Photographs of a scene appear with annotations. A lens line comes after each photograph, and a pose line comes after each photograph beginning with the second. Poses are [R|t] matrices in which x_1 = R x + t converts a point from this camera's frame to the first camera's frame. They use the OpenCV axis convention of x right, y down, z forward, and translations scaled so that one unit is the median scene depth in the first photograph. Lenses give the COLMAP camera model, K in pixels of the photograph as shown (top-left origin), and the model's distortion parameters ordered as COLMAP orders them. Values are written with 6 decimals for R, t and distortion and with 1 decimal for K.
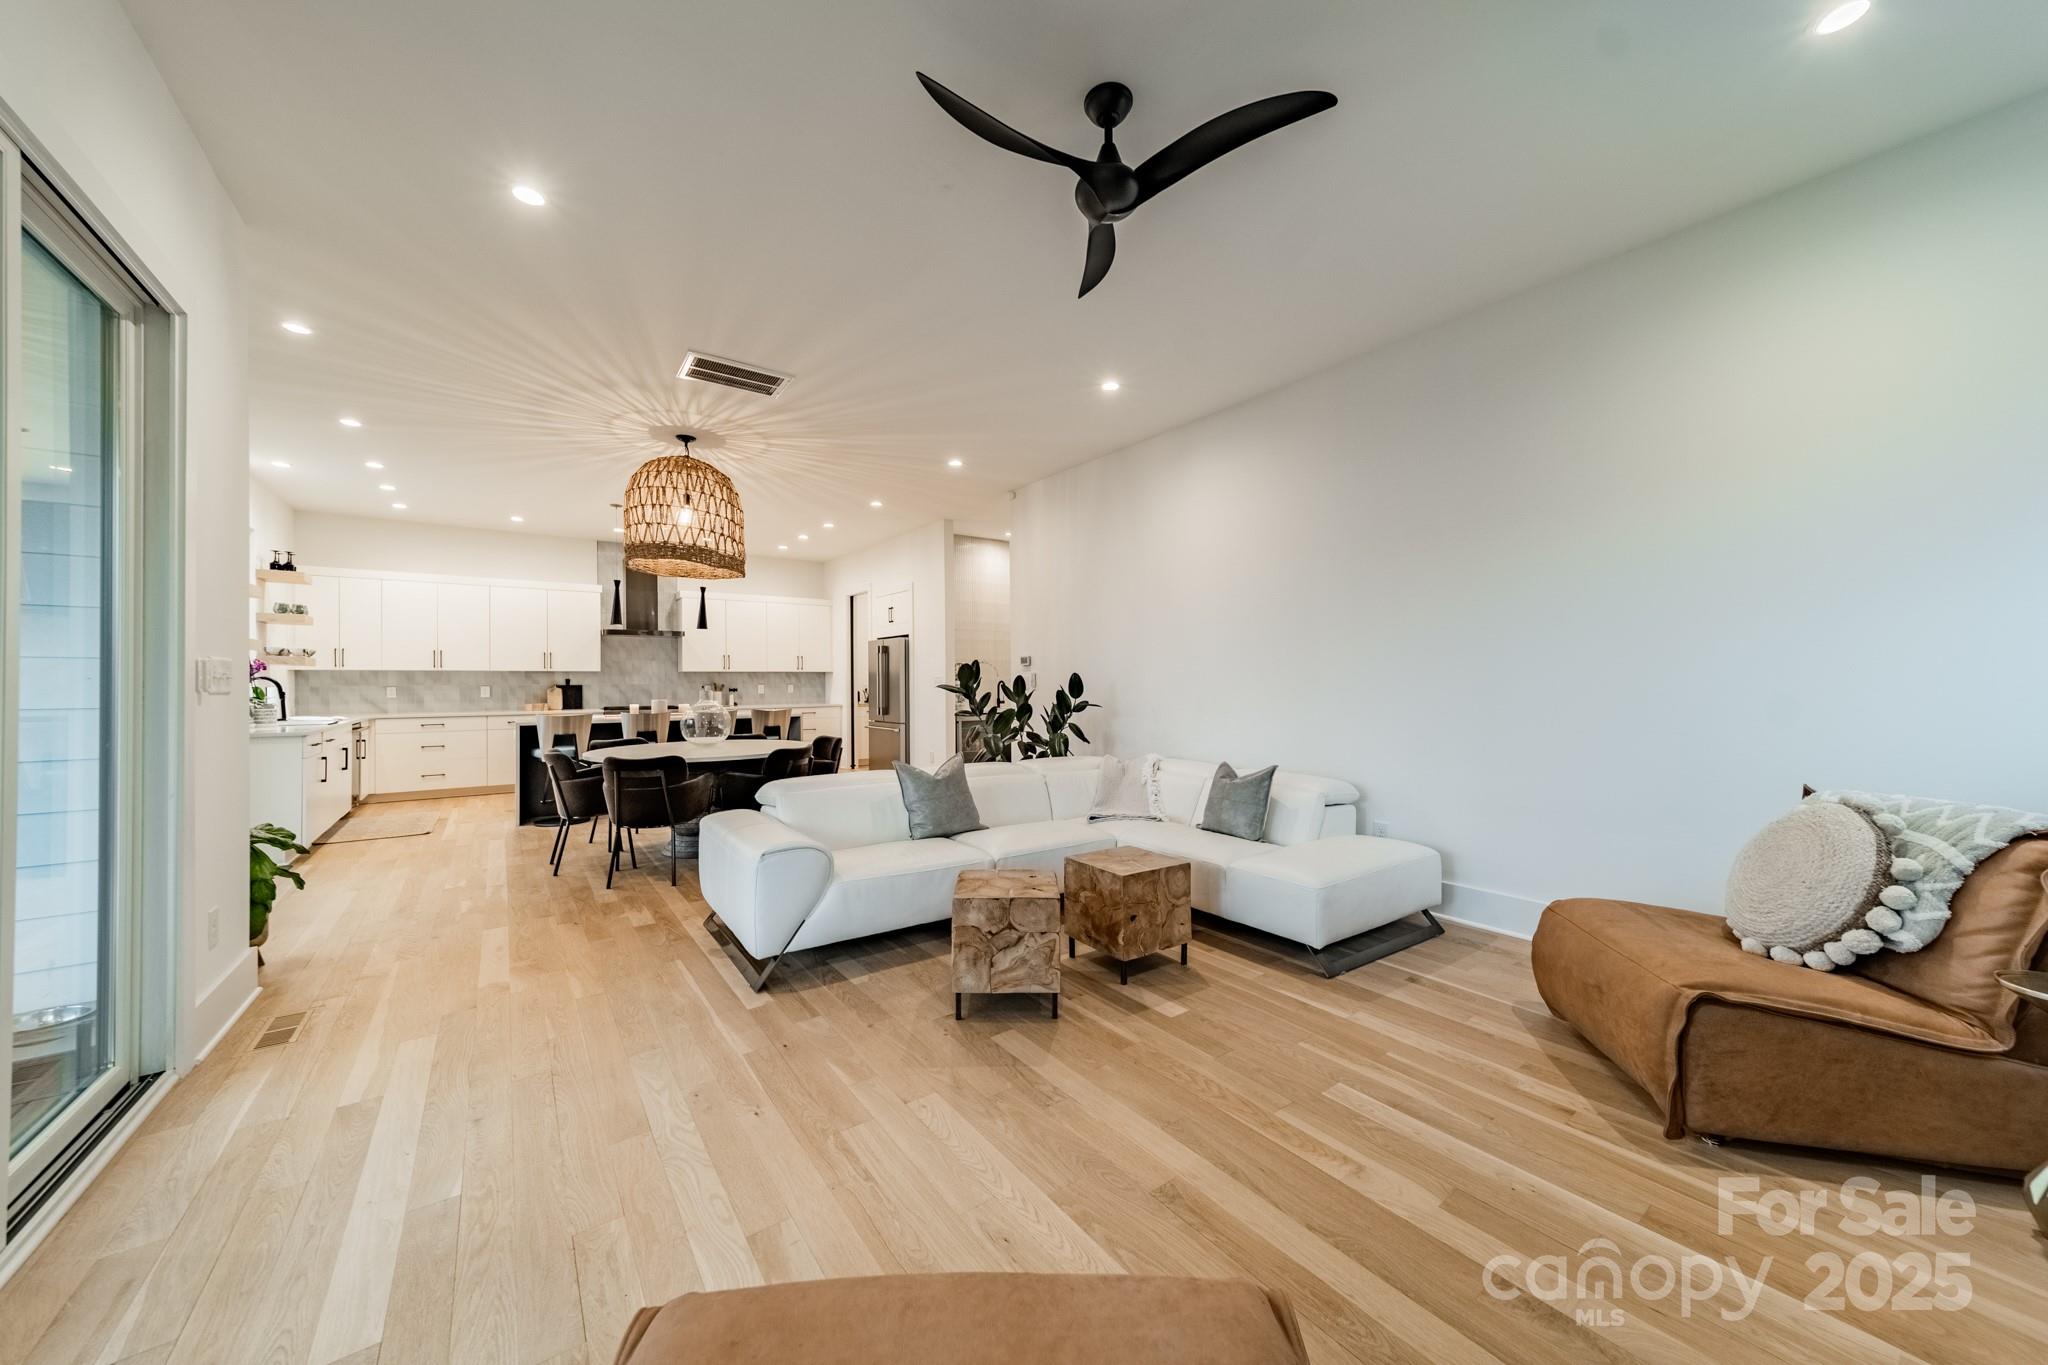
lens RADIAL K [[720.4, 0, 1027.6], [0, 720.4, 678.1], [0, 0, 1]] dist [0.010804, 0.000029]
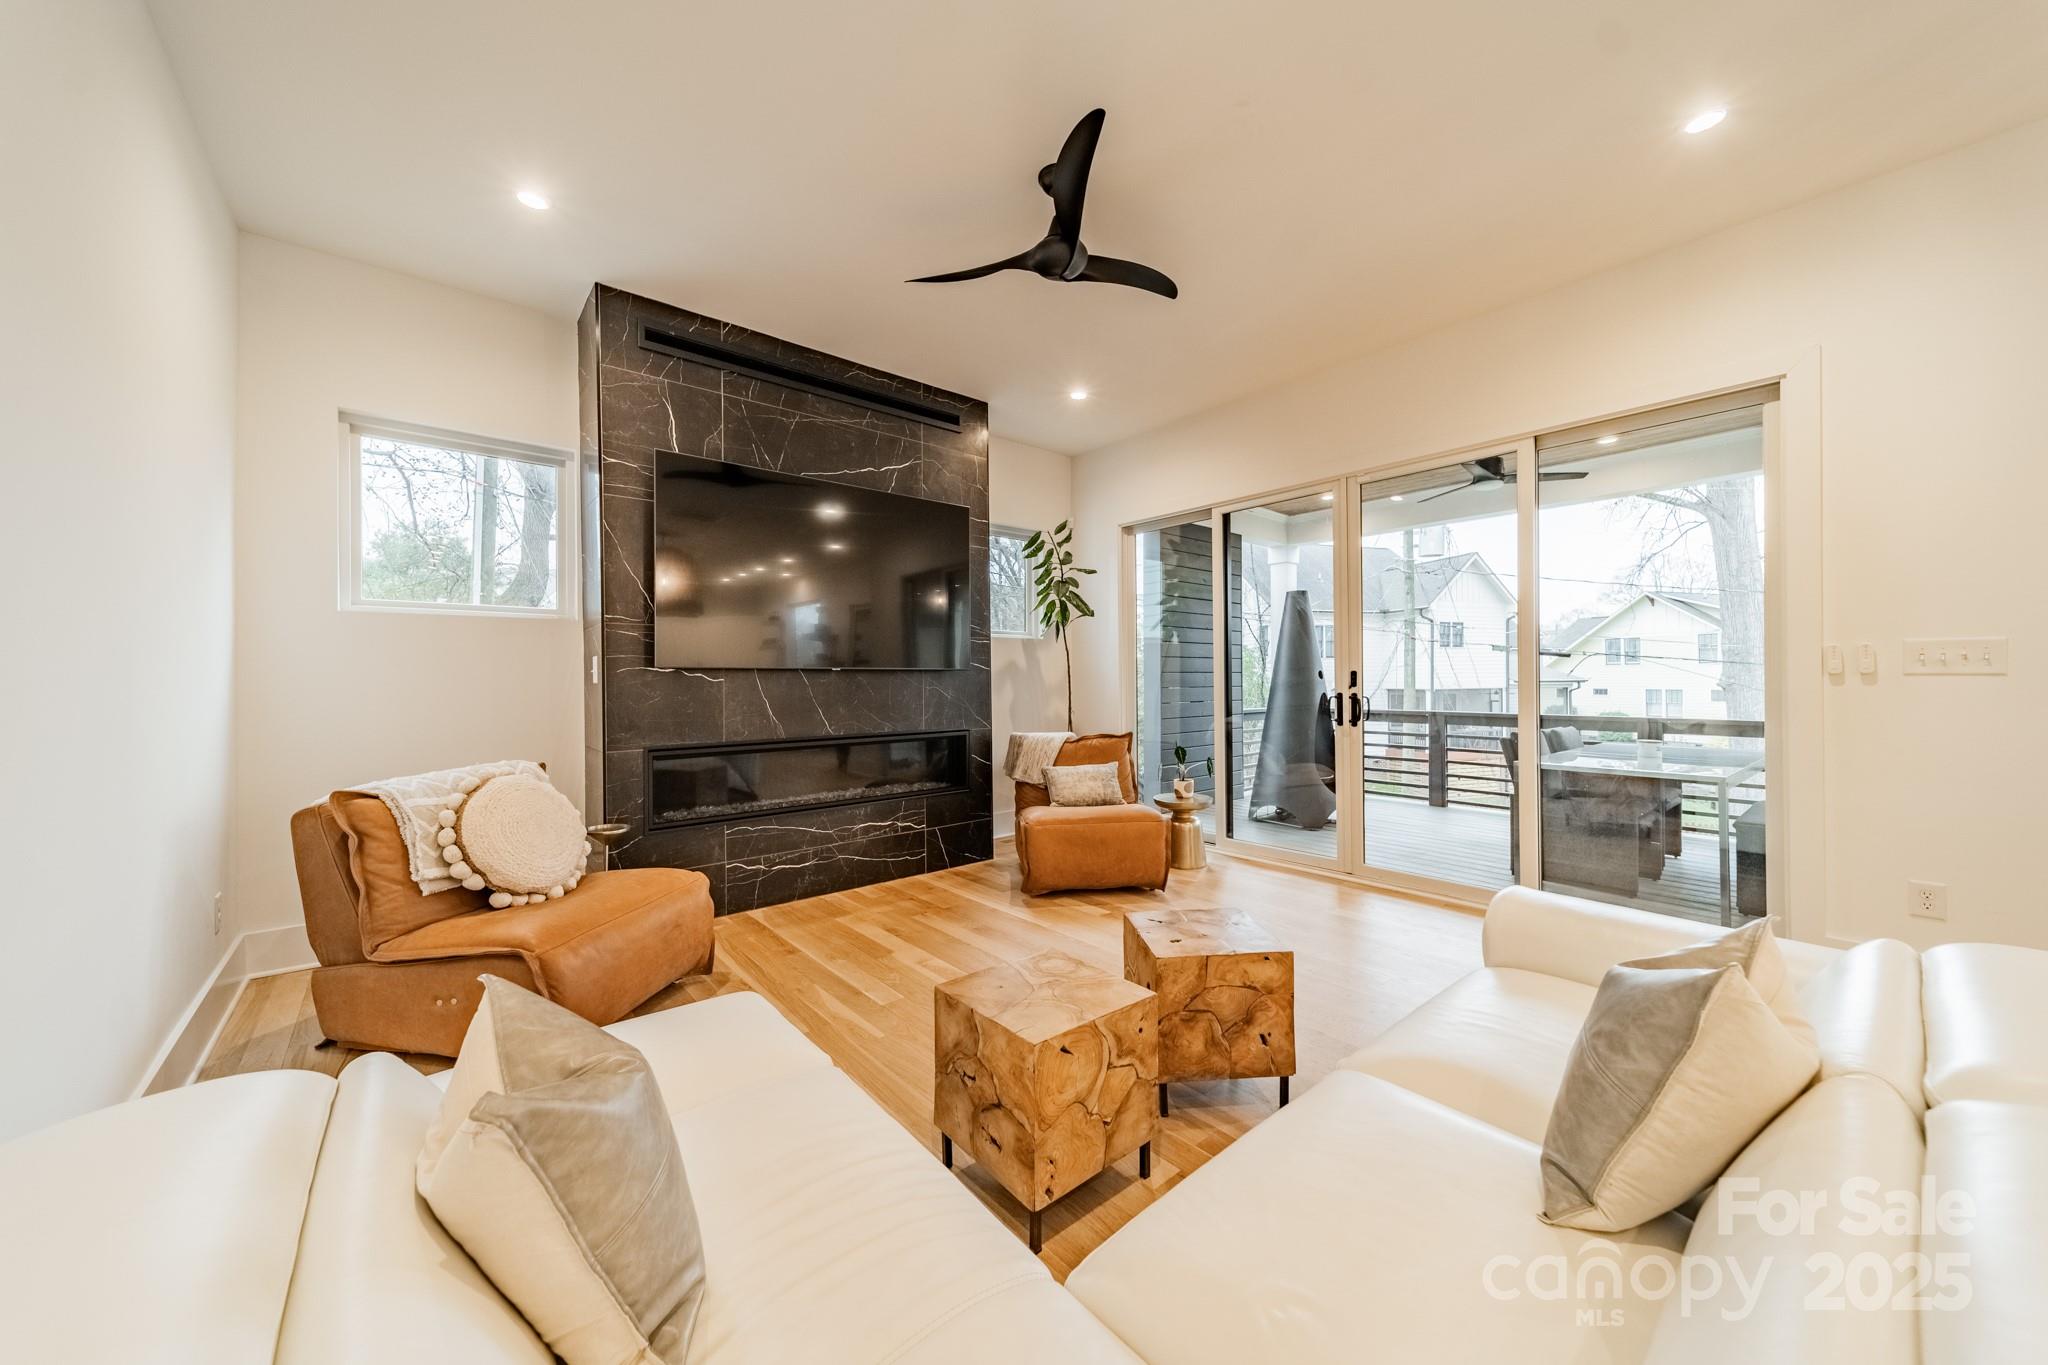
lens RADIAL K [[719.0, 0, 1026.3], [0, 719.0, 679.8], [0, 0, 1]] dist [0.004408, 0.000061]
pose [[-0.996973, 0.013940, -0.076493, 0.101973], [0.014432, 0.999879, -0.005886, 0.008134], [0.076402, -0.006972, -0.997053, 0.829342]]
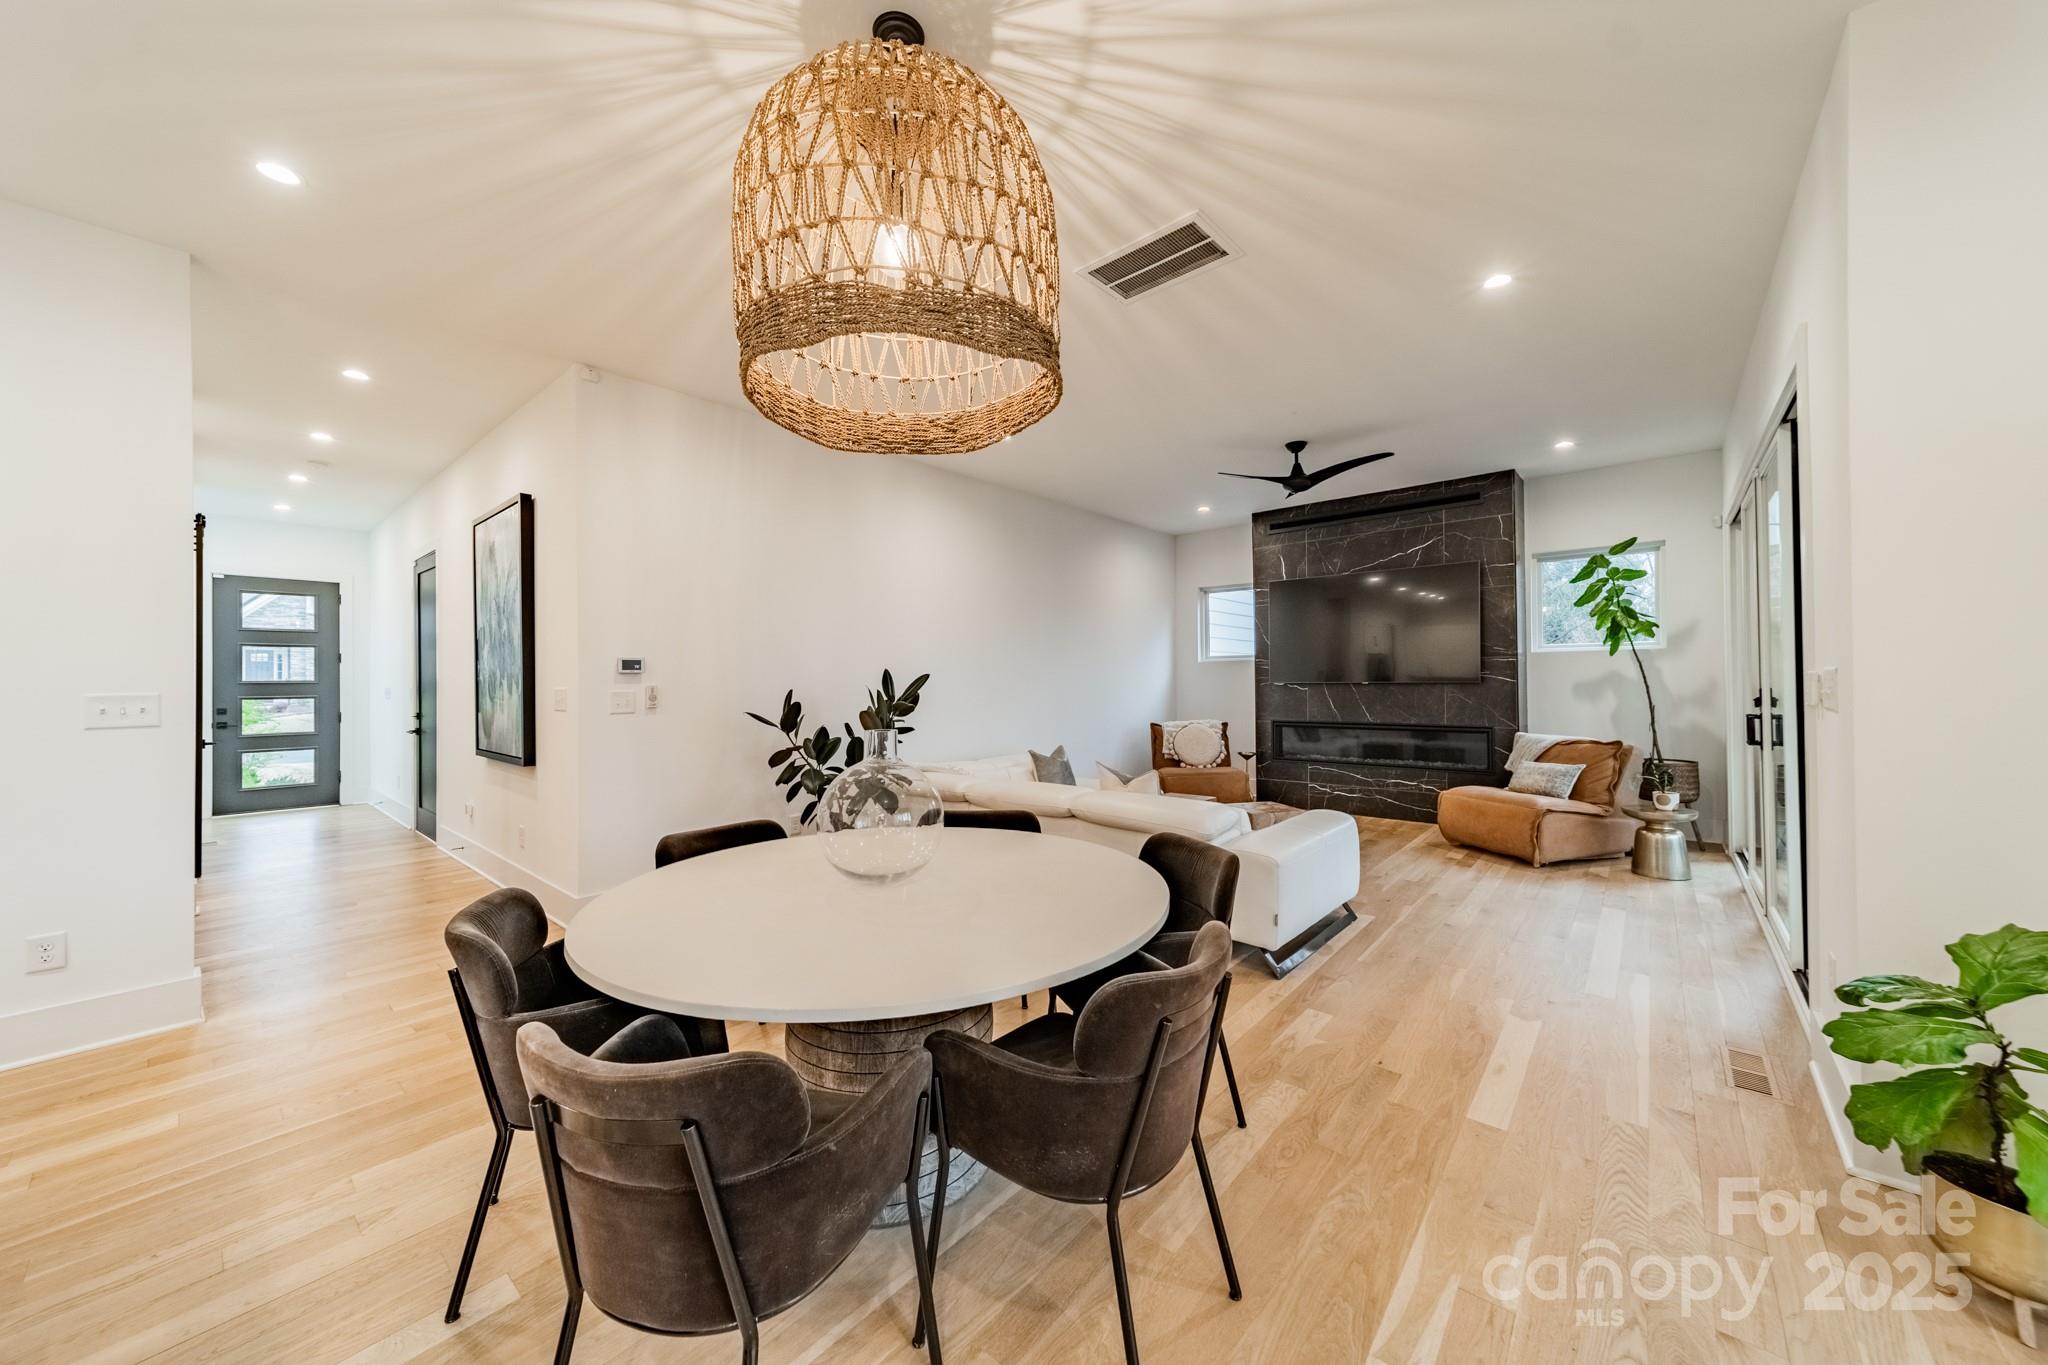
lens RADIAL K [[715.1, 0, 1029.7], [0, 715.1, 678.8], [0, 0, 1]] dist [0.013574, -0.000194]
pose [[-0.227826, 0.013088, 0.973614, -0.751314], [0.005714, 0.999910, -0.012104, -0.004012], [-0.973685, 0.002806, -0.227881, 0.917204]]
